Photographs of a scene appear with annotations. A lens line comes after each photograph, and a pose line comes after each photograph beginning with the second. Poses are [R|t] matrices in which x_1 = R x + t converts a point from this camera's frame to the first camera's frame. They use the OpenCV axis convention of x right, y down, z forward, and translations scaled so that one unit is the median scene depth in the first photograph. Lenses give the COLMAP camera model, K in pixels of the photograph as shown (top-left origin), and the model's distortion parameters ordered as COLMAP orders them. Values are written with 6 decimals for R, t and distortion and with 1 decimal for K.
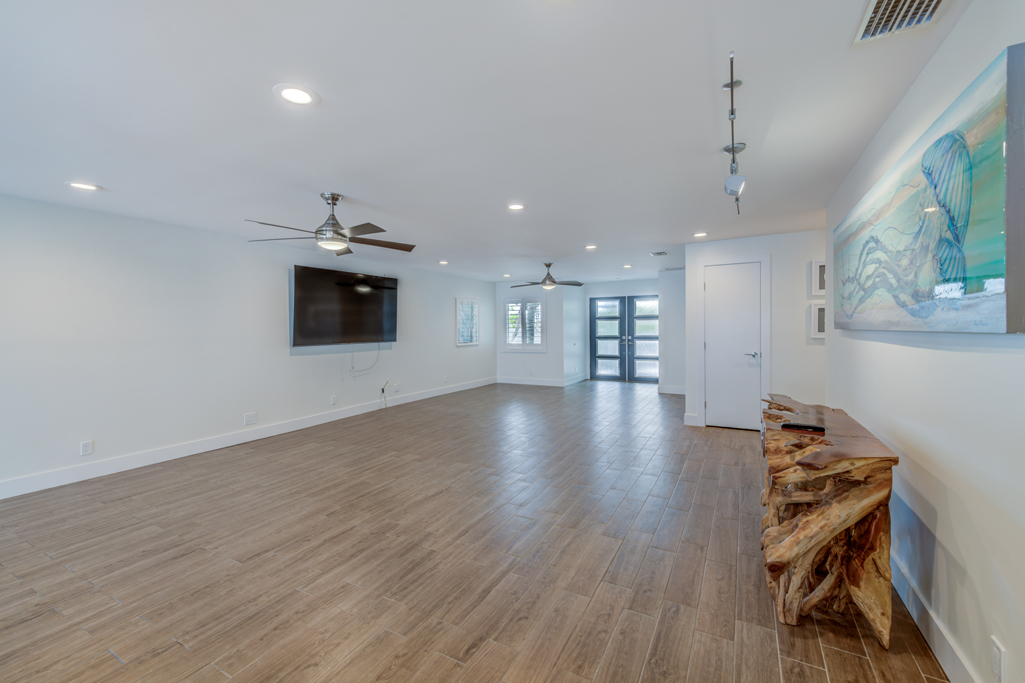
lens RADIAL K [[424.2, 0, 512.5], [0, 424.2, 341.5], [0, 0, 1]] dist [0.000035, 0.000041]
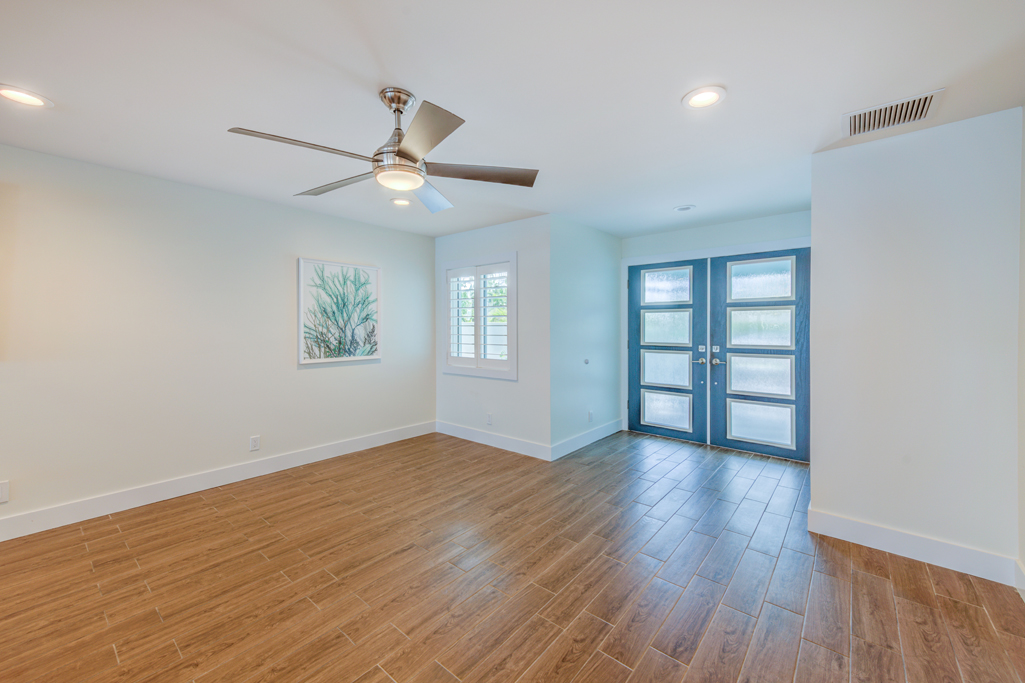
lens RADIAL K [[404.5, 0, 516.9], [0, 404.5, 327.5], [0, 0, 1]] dist [0.023873, -0.000098]
pose [[0.980906, 0.008239, -0.194310, 0.152742], [-0.014112, 0.999484, -0.028857, -0.016664], [0.193972, 0.031048, 0.980516, 0.533978]]
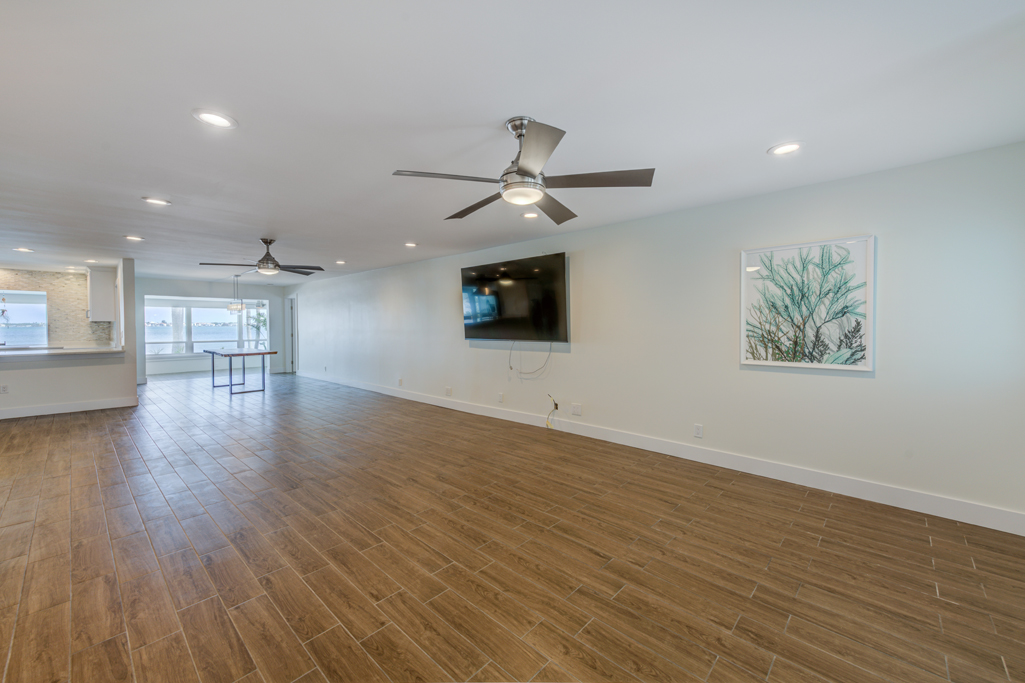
lens RADIAL K [[398.4, 0, 513.6], [0, 398.4, 333.5], [0, 0, 1]] dist [0.021975, 0.000026]
pose [[-0.245035, 0.029477, -0.969066, 0.266769], [-0.025526, 0.998995, 0.036842, -0.025027], [0.969178, 0.033764, -0.244037, 0.752516]]
